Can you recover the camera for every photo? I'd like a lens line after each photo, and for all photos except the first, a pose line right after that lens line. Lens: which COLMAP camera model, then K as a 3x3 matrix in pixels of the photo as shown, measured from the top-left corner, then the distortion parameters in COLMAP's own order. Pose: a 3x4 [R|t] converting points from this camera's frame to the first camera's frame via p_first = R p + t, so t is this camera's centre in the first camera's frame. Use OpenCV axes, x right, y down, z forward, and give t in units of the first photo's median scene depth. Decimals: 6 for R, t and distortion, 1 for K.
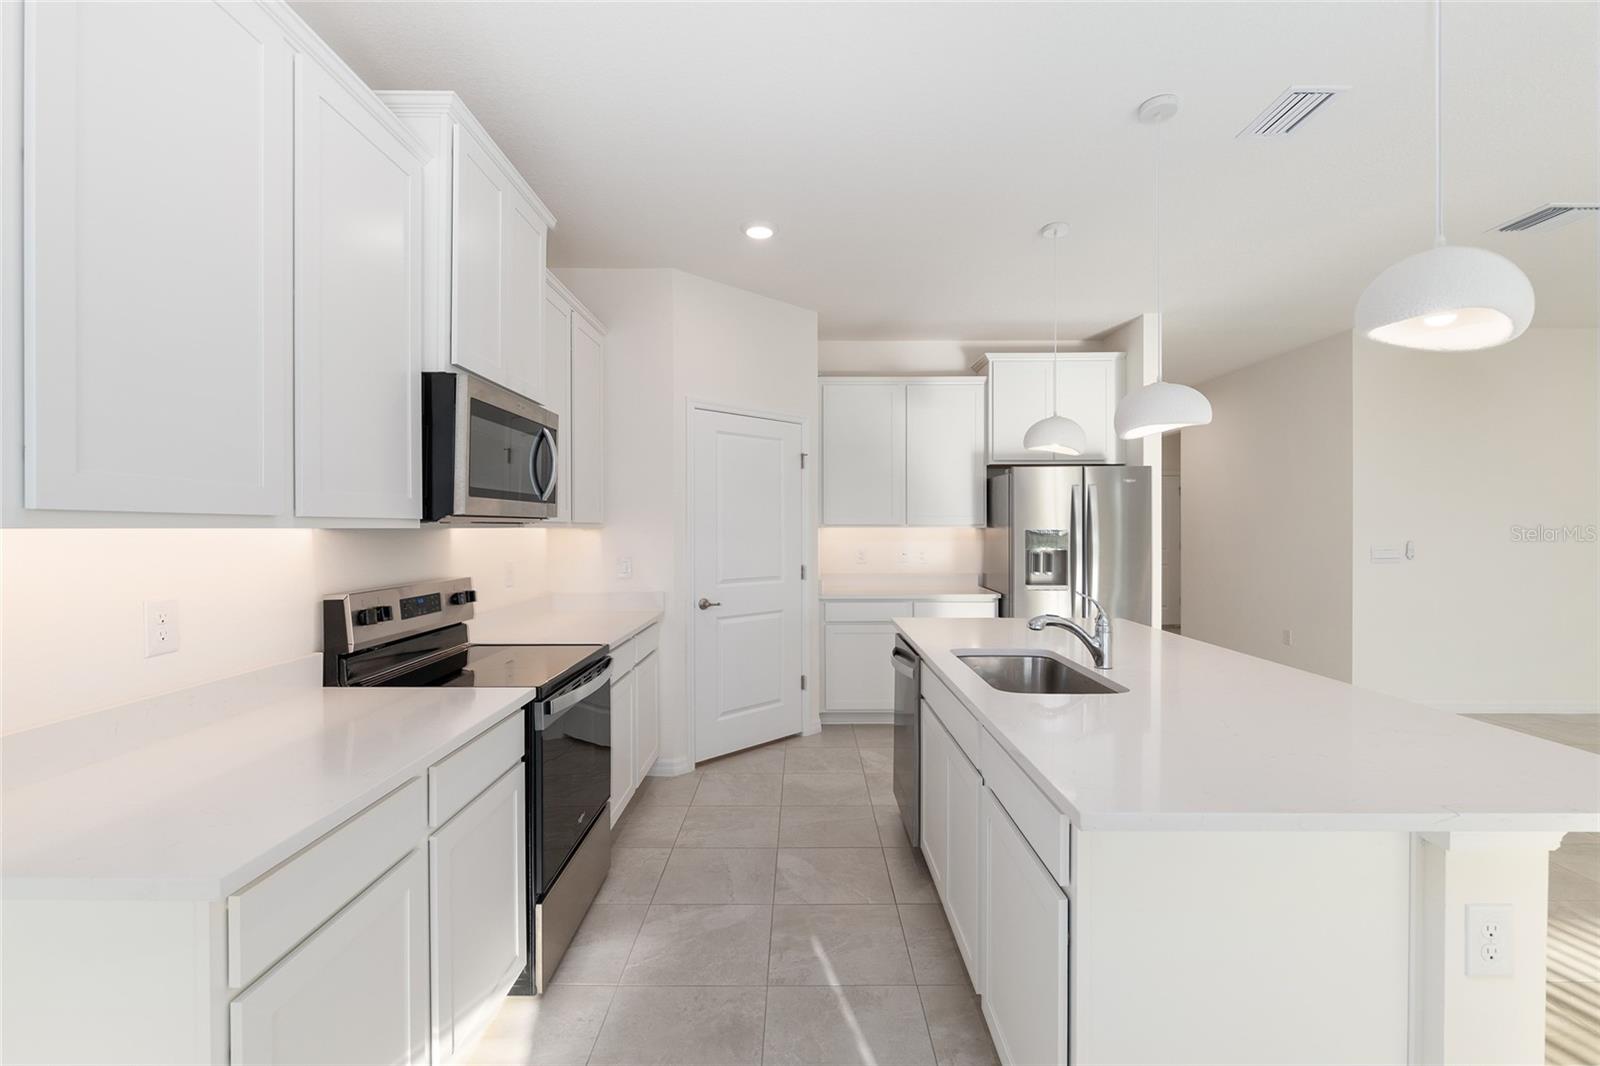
lens RADIAL K [[703.7, 0, 796.6], [0, 703.7, 534.3], [0, 0, 1]] dist [-0.004262, -0.000480]
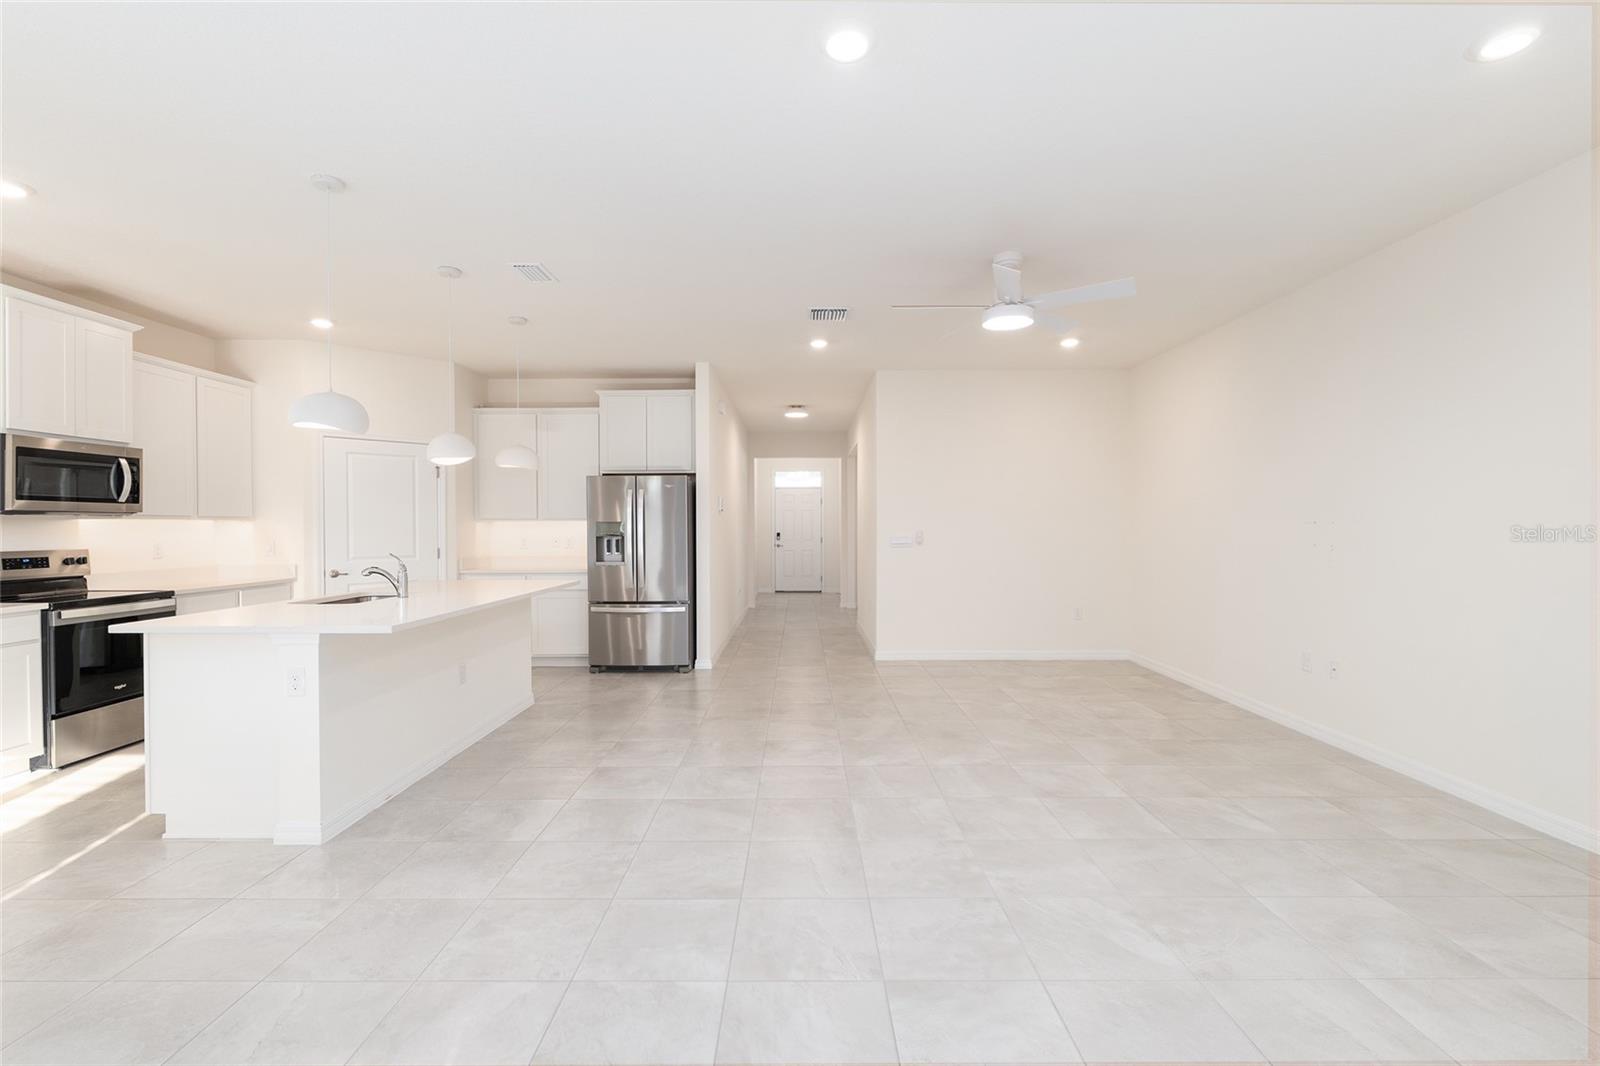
lens RADIAL K [[703.7, 0, 796.6], [0, 703.7, 534.3], [0, 0, 1]] dist [-0.004262, -0.000480]
pose [[0.999934, -0.000469, 0.011490, 1.292184], [0.000450, 0.999999, 0.001599, 0.027837], [-0.011491, -0.001594, 0.999933, -0.711070]]
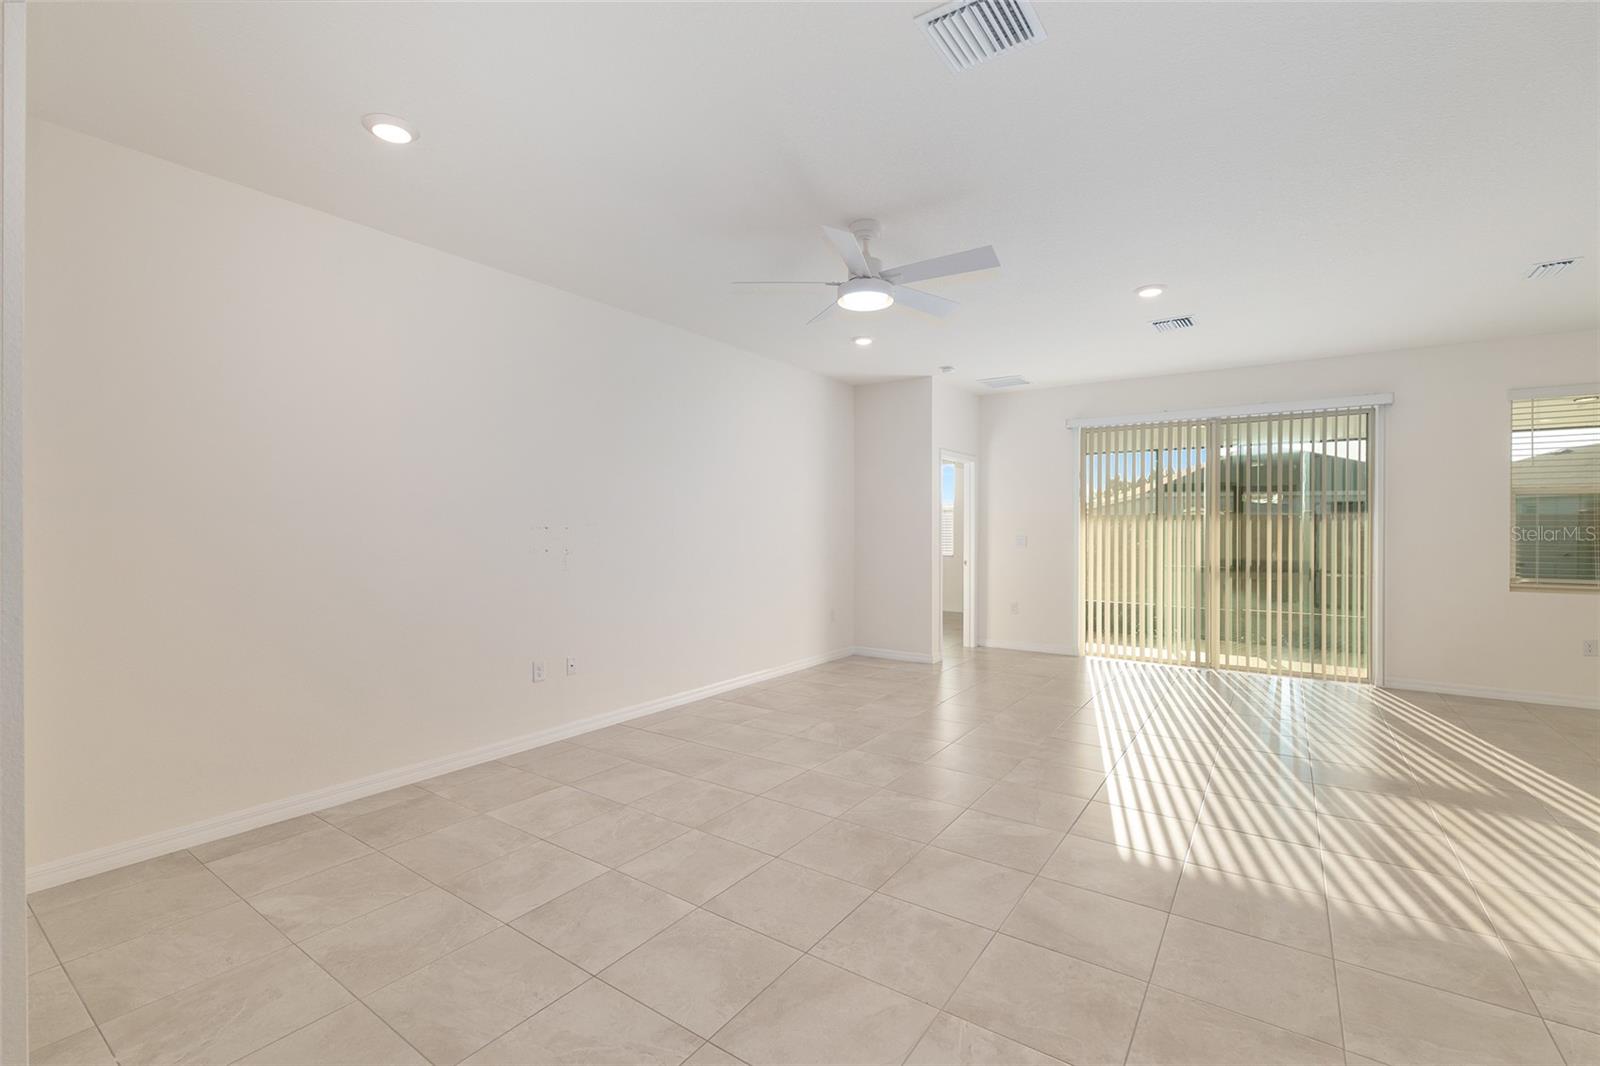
lens RADIAL K [[696.1, 0, 799.8], [0, 696.1, 528.7], [0, 0, 1]] dist [-0.002768, -0.000137]
pose [[-0.832140, -0.001285, 0.554564, 1.130181], [0.004566, 0.999948, 0.009168, -0.007254], [-0.554546, 0.010161, -0.832091, 2.088647]]
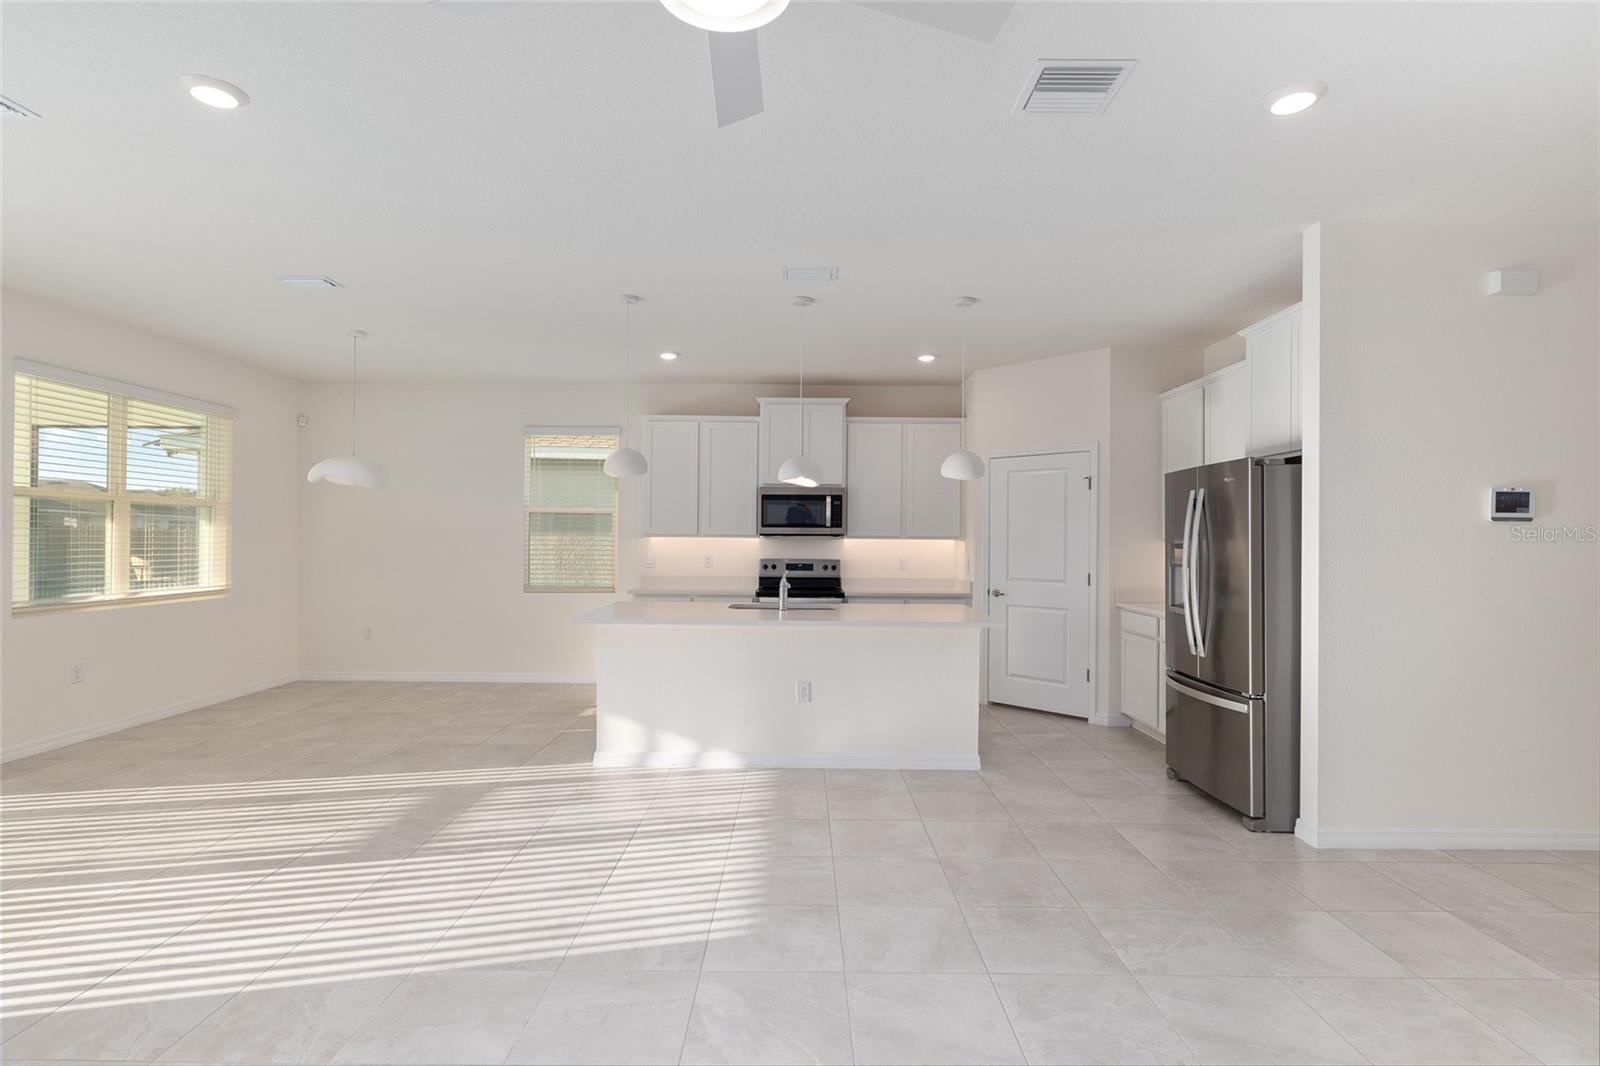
lens RADIAL K [[783.3, 0, 799.1], [0, 783.3, 538.0], [0, 0, 1]] dist [0.001563, -0.000251]
pose [[0.015458, -0.000556, -0.999880, 2.398664], [-0.017945, 0.999839, -0.000834, -0.007291], [0.999719, 0.017956, 0.015445, 0.921154]]
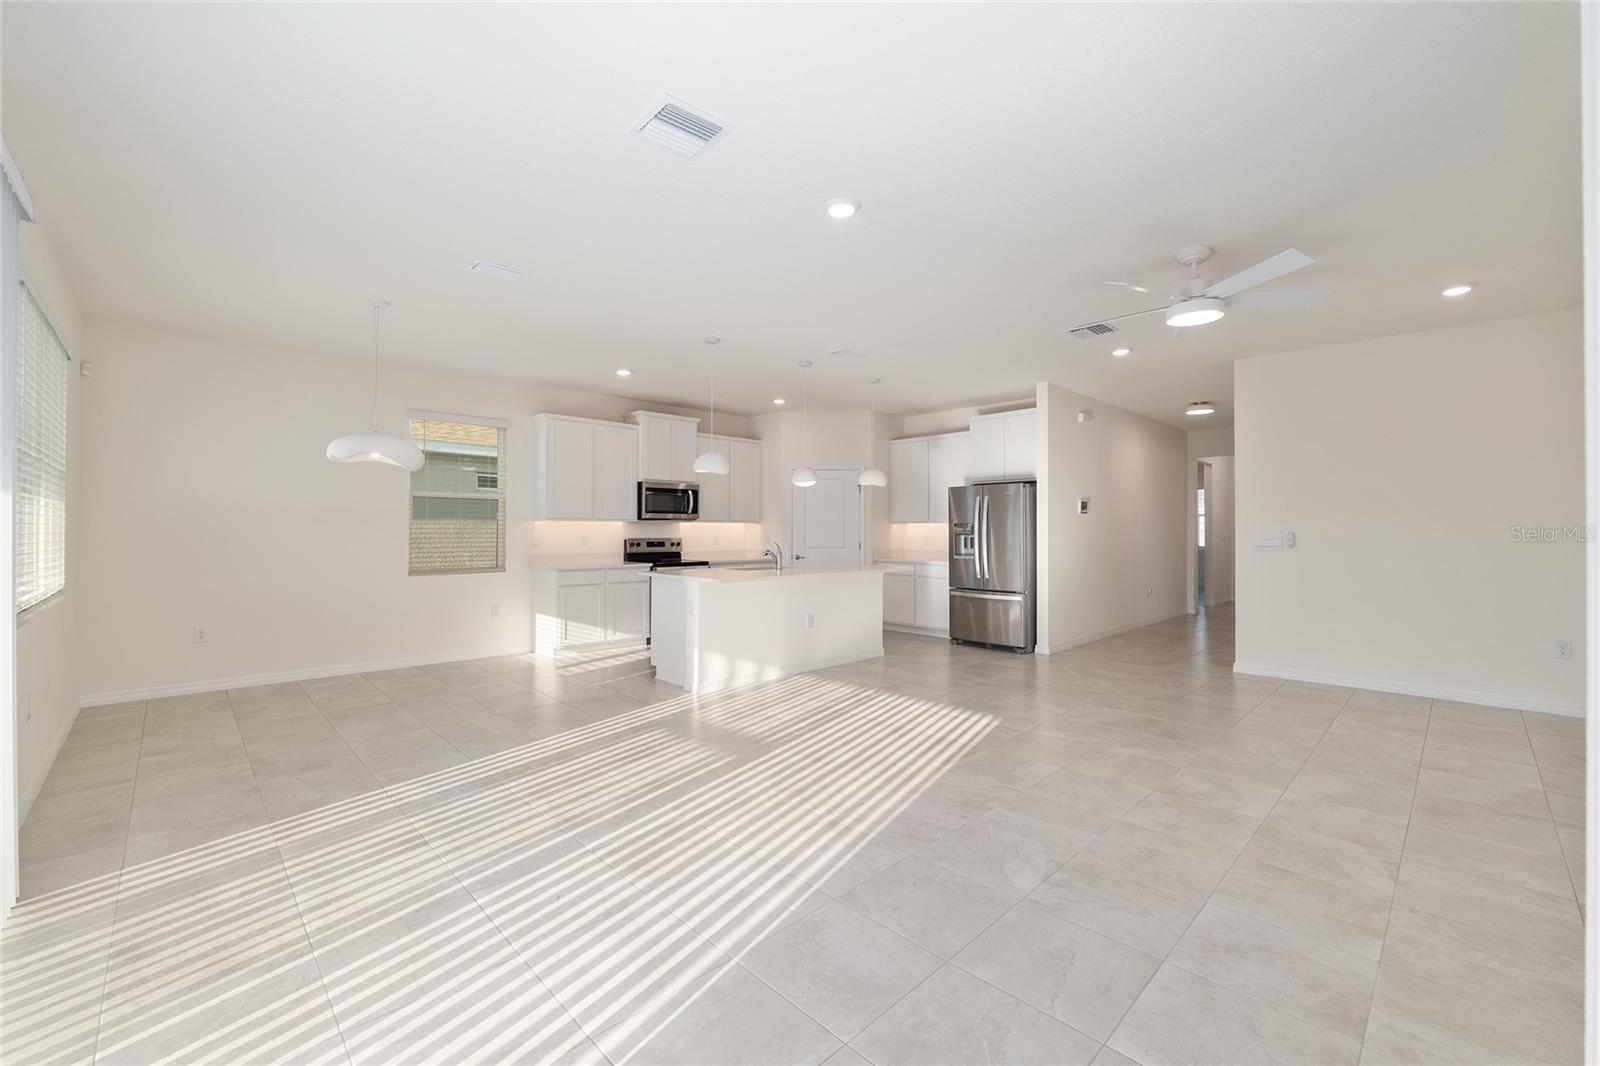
lens RADIAL K [[656.6, 0, 794.5], [0, 656.6, 523.0], [0, 0, 1]] dist [-0.010649, -0.000135]
pose [[0.705401, -0.003294, -0.708801, 2.185150], [-0.010591, 0.999829, -0.015187, 0.036917], [0.708729, 0.018220, 0.705245, -0.780222]]
